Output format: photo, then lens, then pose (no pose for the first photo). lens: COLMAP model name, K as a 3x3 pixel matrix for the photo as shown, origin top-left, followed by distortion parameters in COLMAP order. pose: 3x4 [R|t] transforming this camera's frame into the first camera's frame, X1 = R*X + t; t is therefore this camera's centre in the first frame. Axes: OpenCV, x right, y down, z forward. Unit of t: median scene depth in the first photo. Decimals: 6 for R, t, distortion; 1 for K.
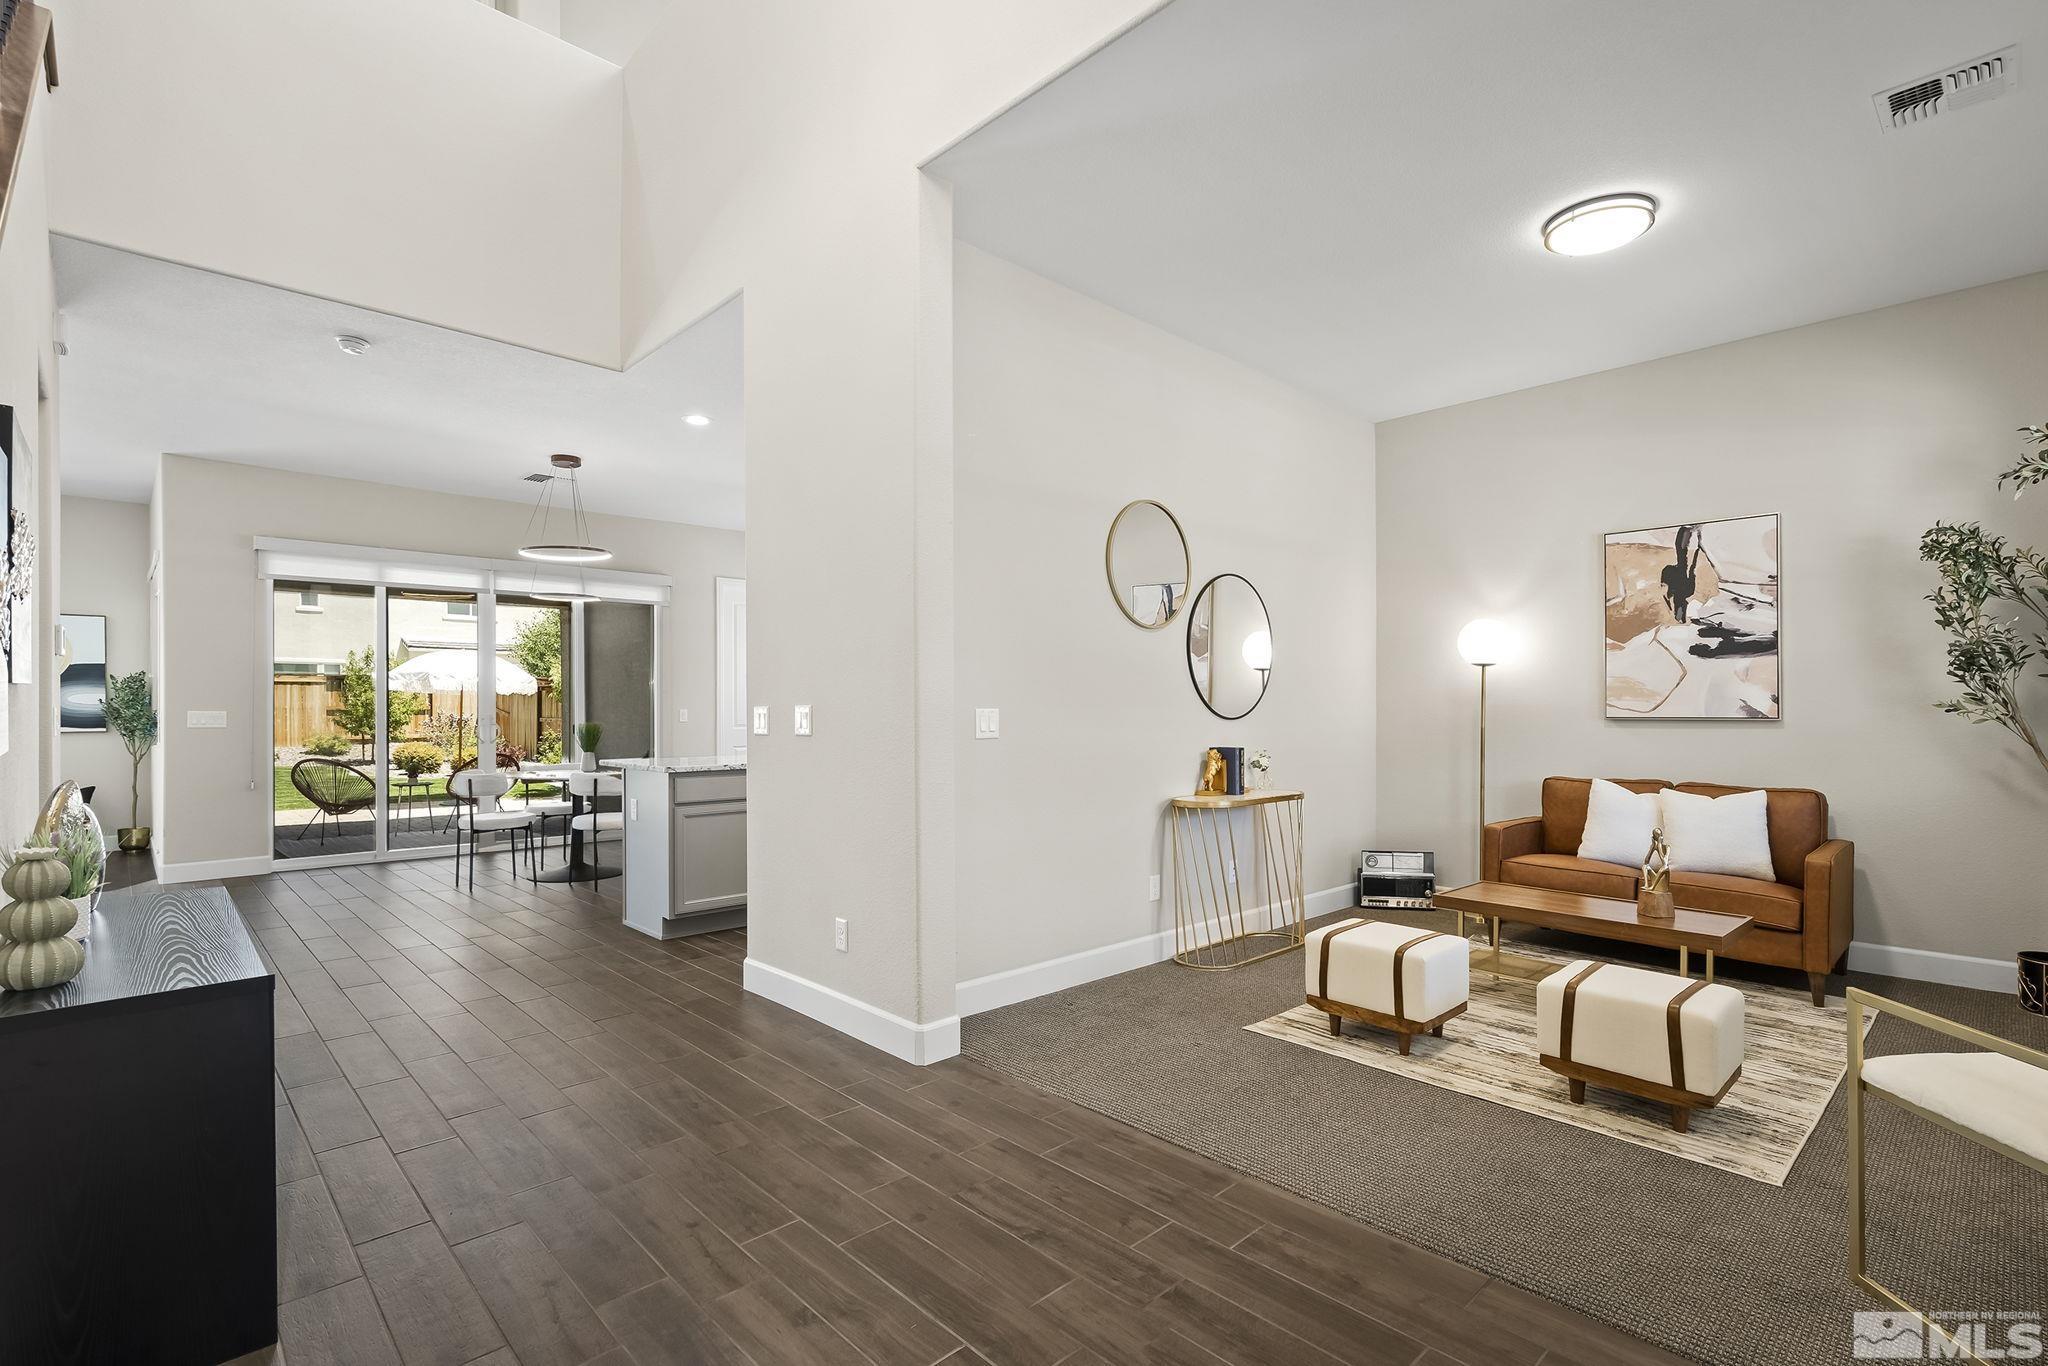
lens RADIAL K [[934.9, 0, 995.5], [0, 934.9, 707.3], [0, 0, 1]] dist [-0.010222, 0.004110]
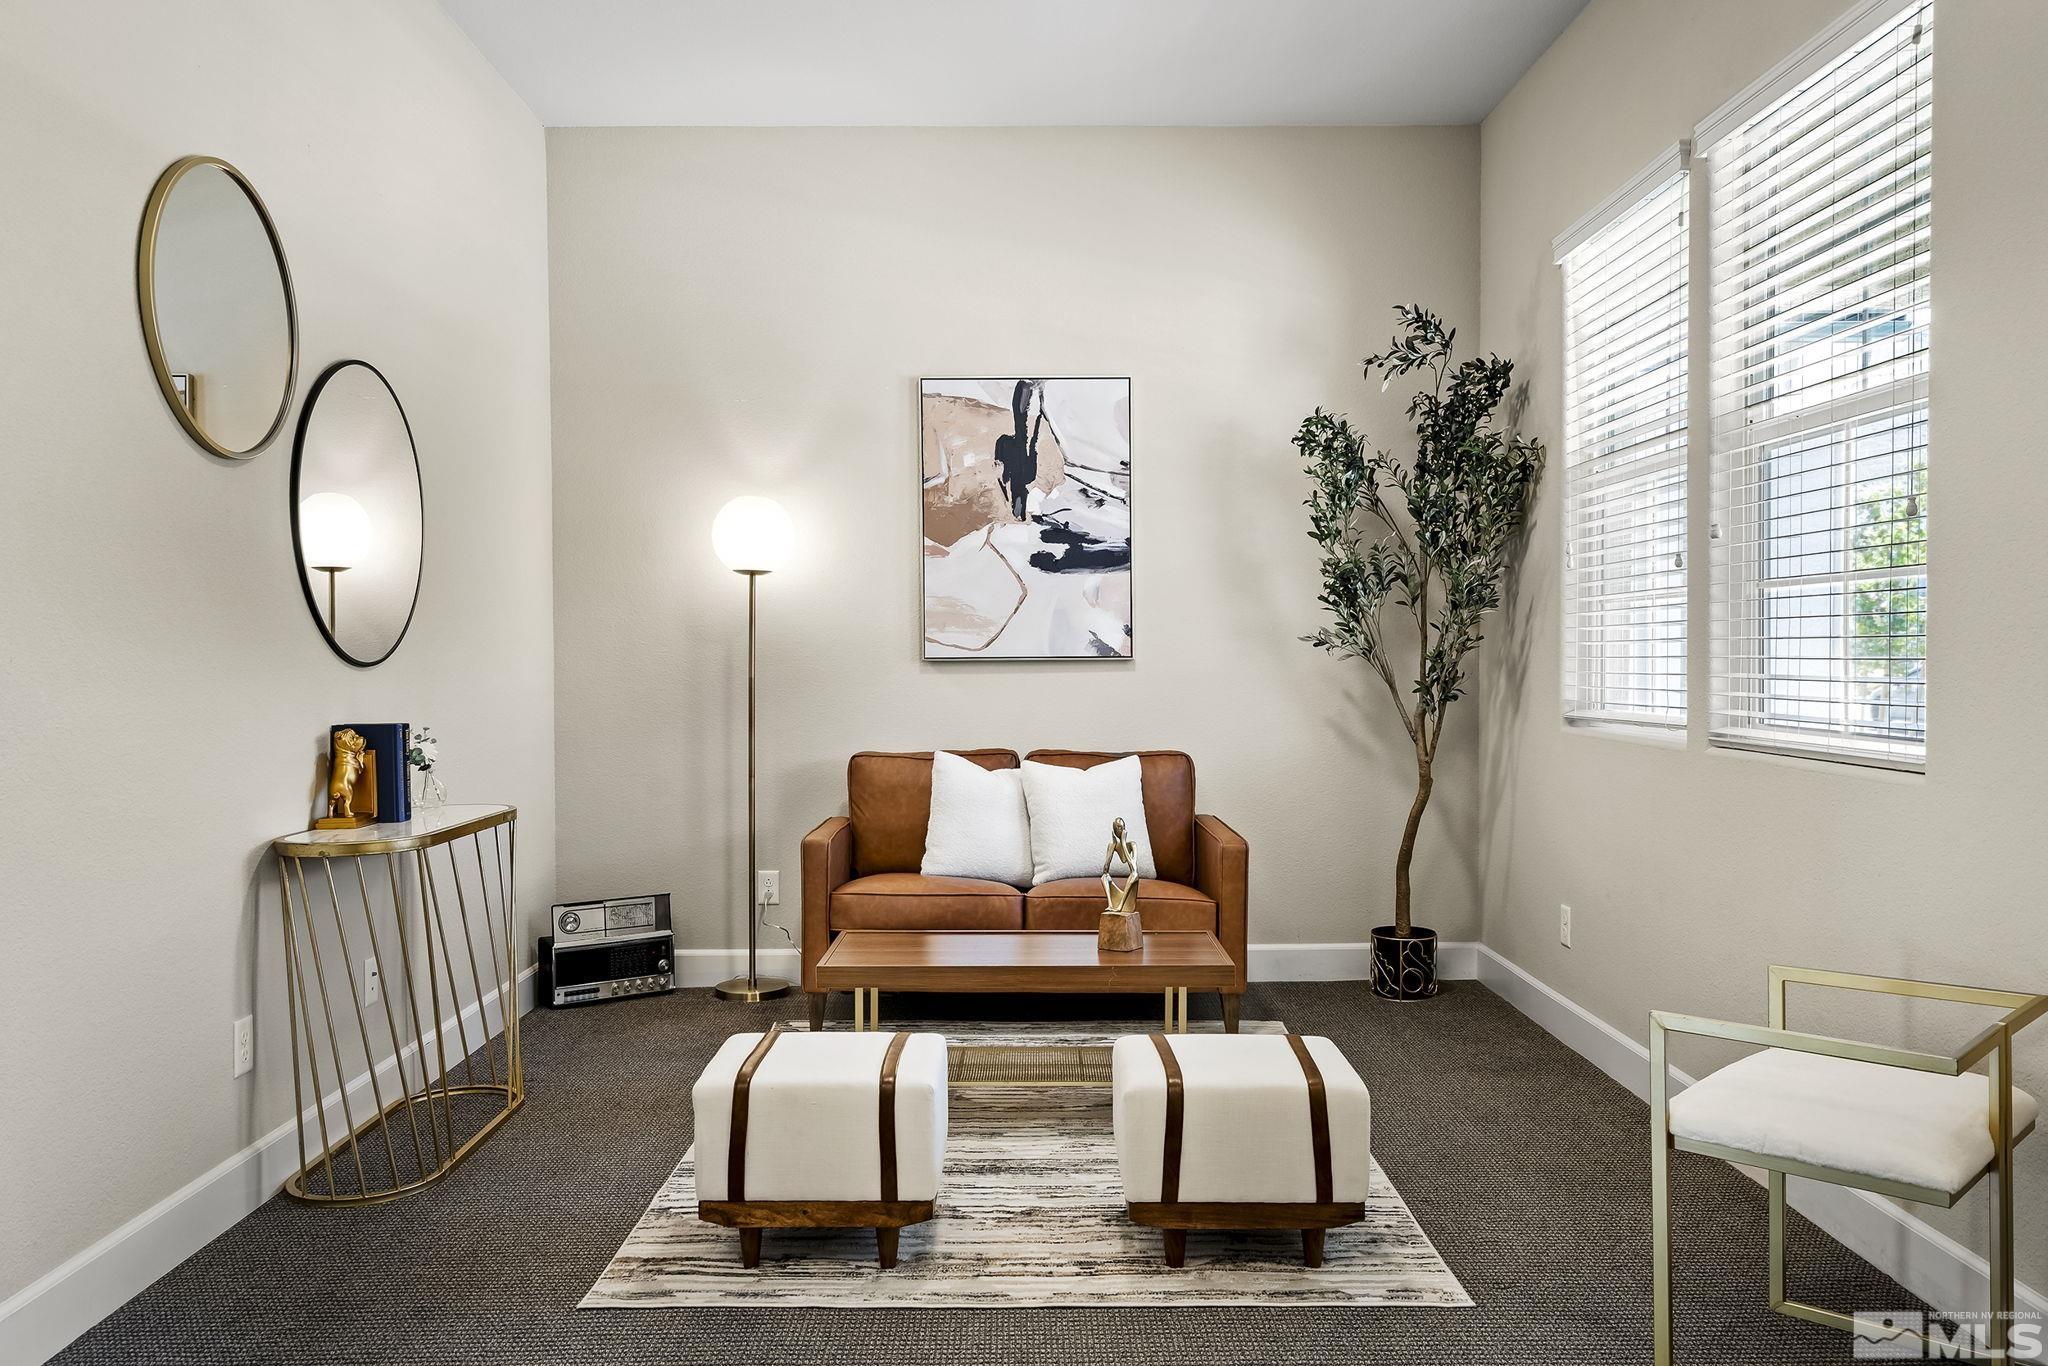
lens RADIAL K [[1563.1, 0, 1031.1], [0, 1563.1, 687.5], [0, 0, 1]] dist [-0.005280, -0.003488]
pose [[0.666790, -0.018368, 0.745019, -0.130180], [0.003559, 0.999763, 0.021463, 0.008955], [-0.745237, -0.011660, 0.666698, 0.232581]]
